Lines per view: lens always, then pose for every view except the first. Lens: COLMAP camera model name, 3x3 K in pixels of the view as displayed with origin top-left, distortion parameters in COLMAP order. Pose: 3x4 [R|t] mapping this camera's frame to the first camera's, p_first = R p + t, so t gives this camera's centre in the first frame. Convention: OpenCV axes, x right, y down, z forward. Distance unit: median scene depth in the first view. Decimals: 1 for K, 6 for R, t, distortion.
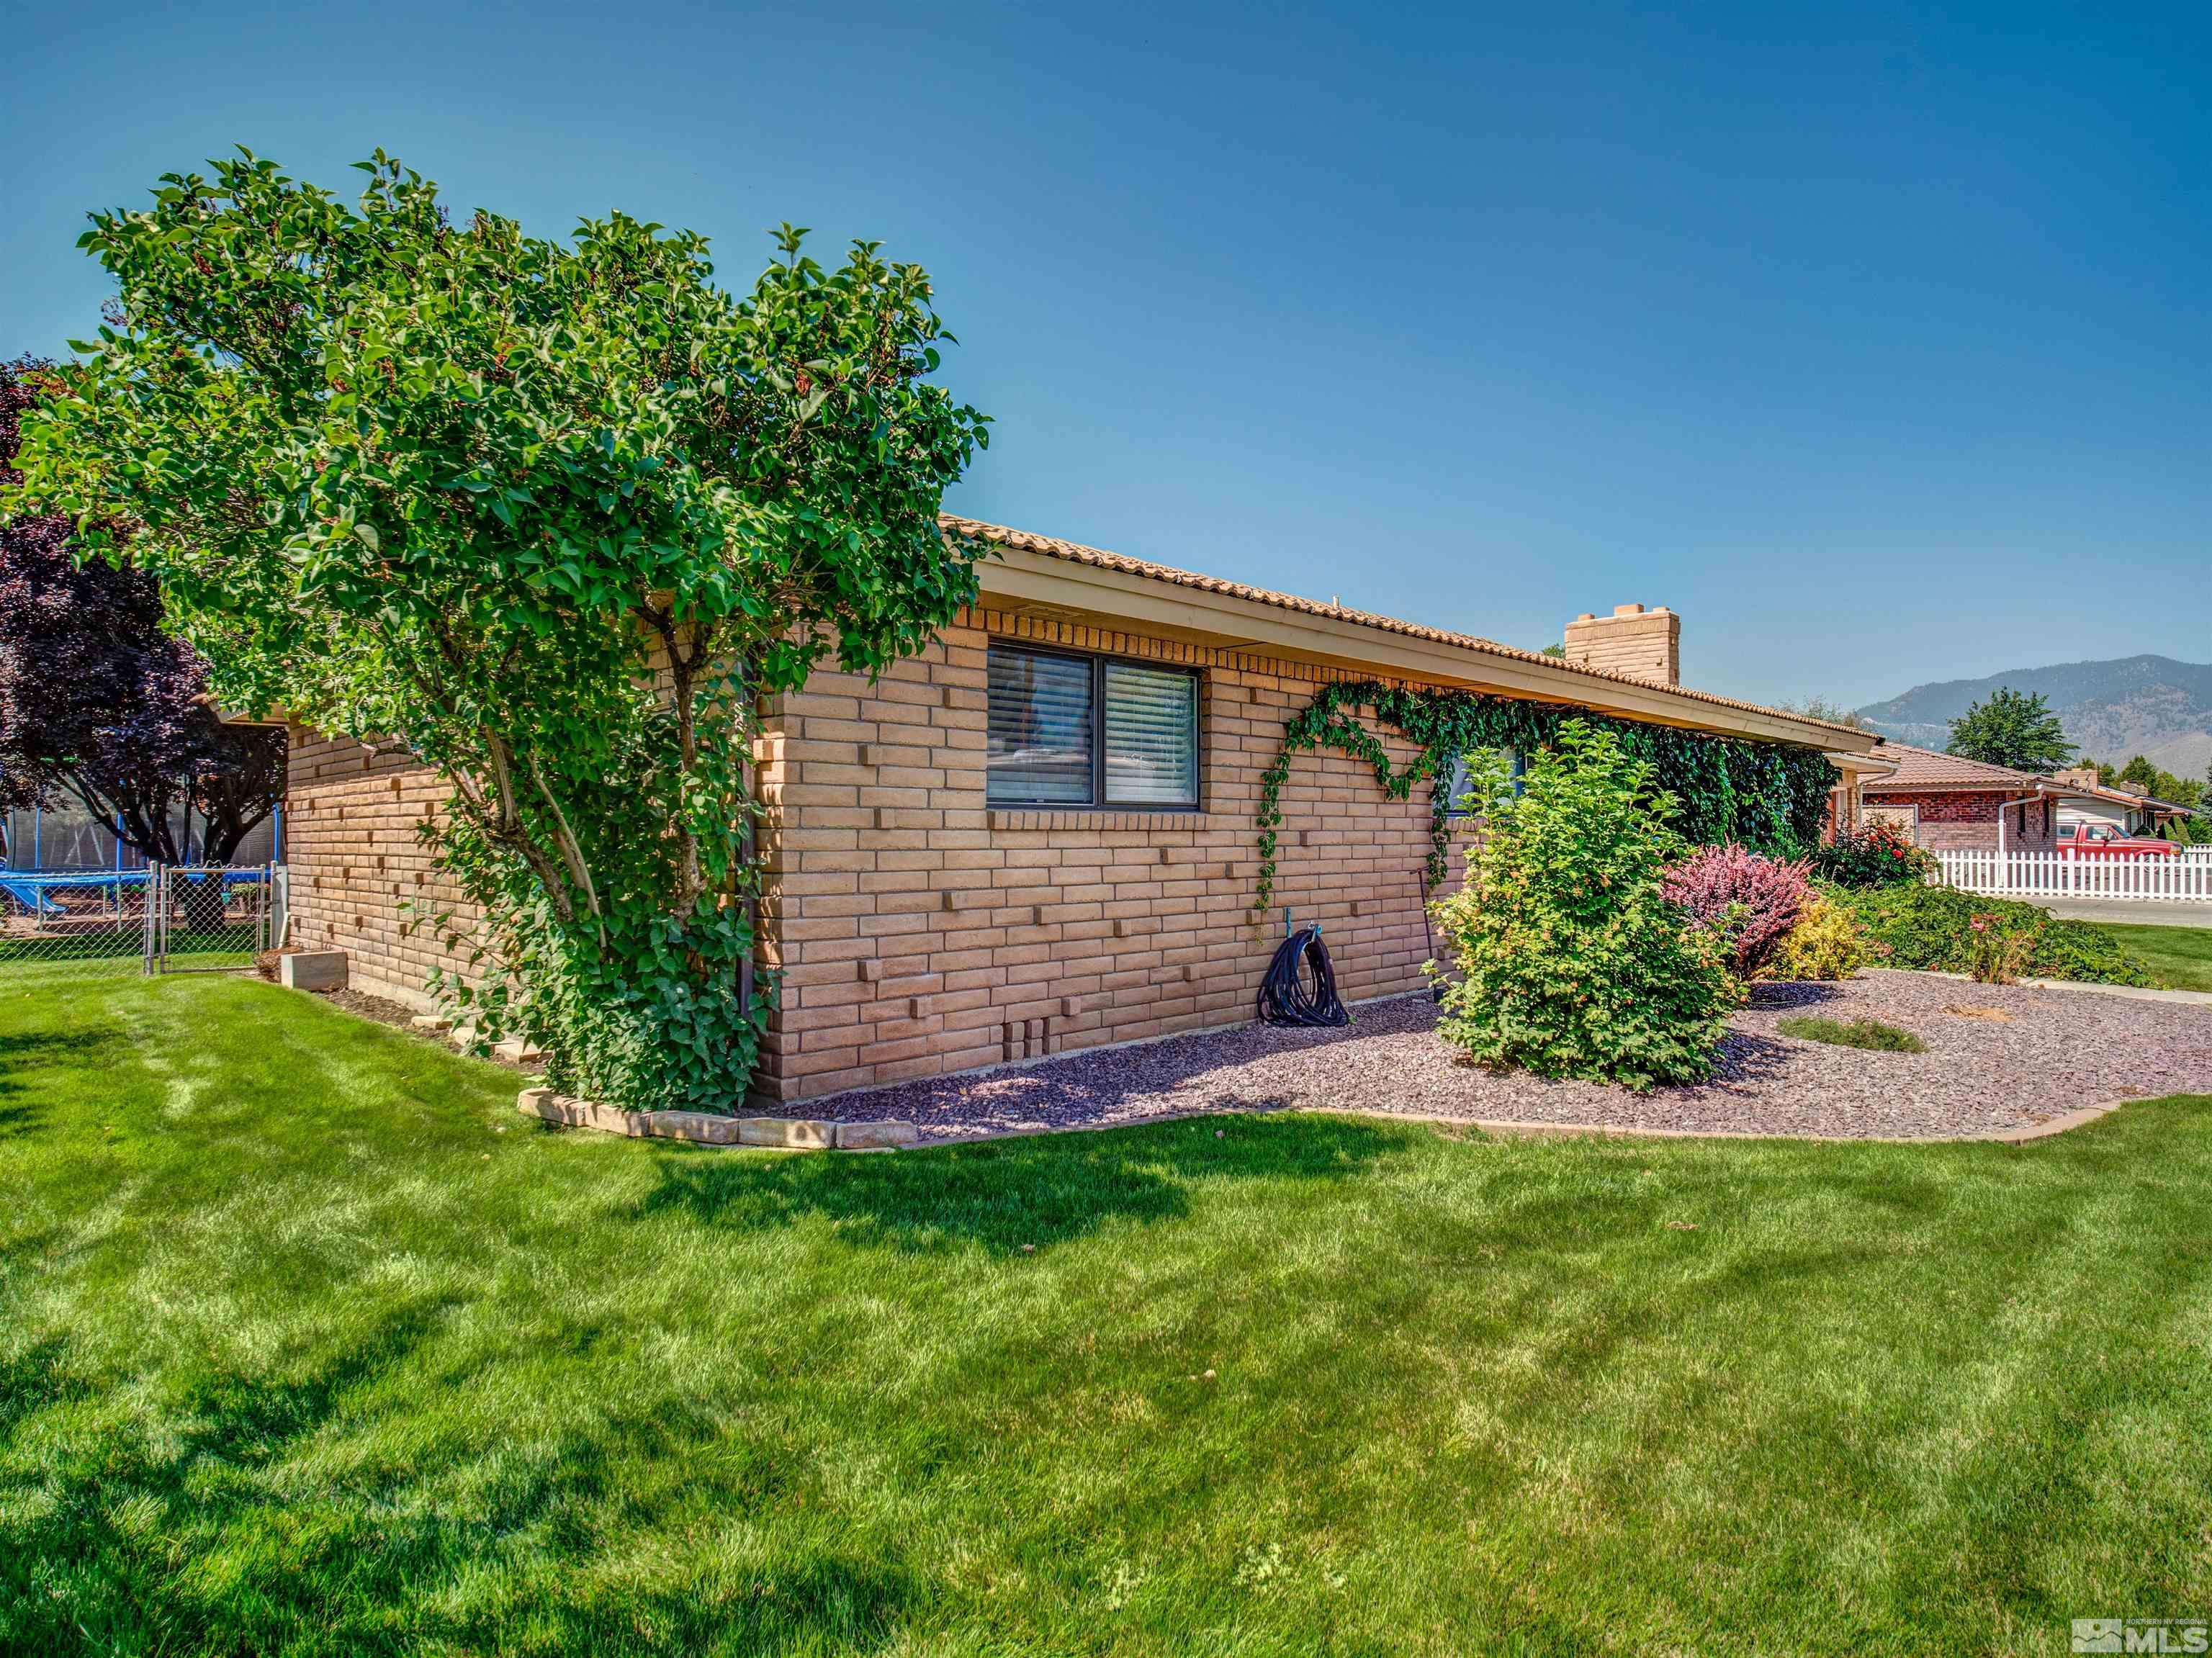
lens RADIAL K [[1218.4, 0, 1088.4], [0, 1218.4, 816.7], [0, 0, 1]] dist [0.001575, -0.000798]
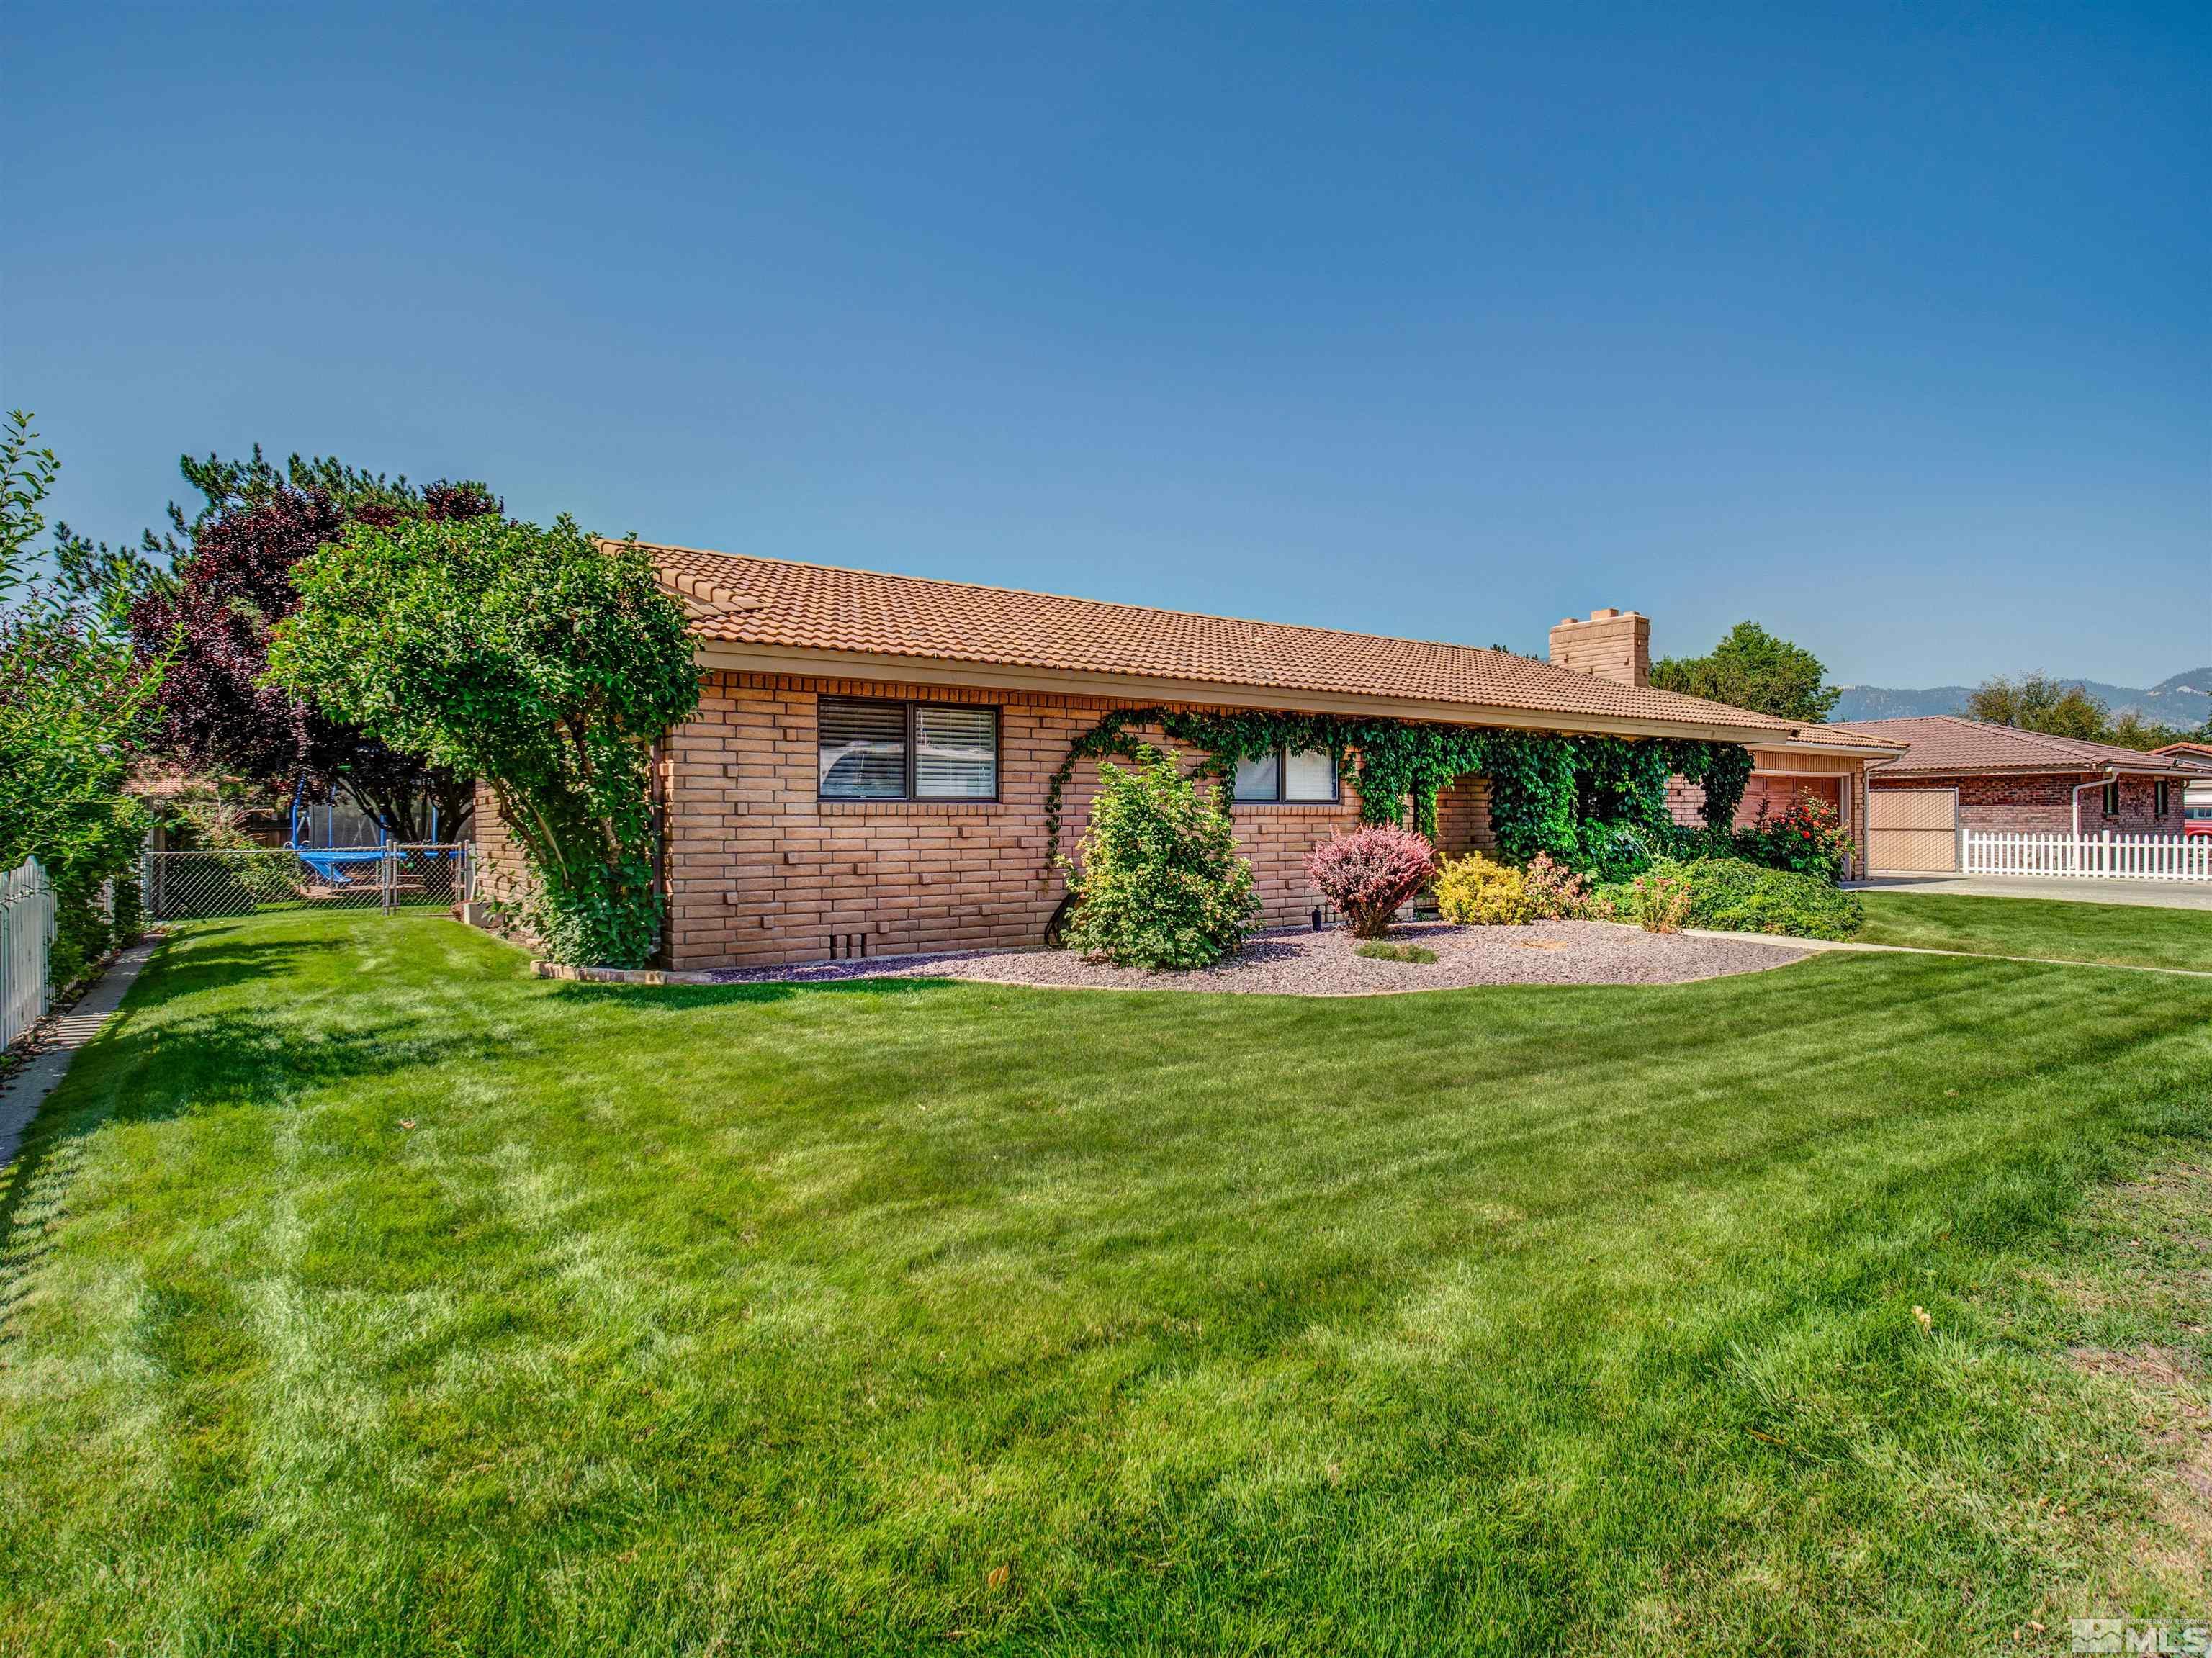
lens RADIAL K [[1218.4, 0, 1088.4], [0, 1218.4, 816.7], [0, 0, 1]] dist [0.001575, -0.000798]
pose [[0.986117, -0.004187, -0.166001, 0.442573], [0.005873, 0.999936, 0.009663, -0.000630], [0.165949, -0.010504, 0.986078, -0.438612]]
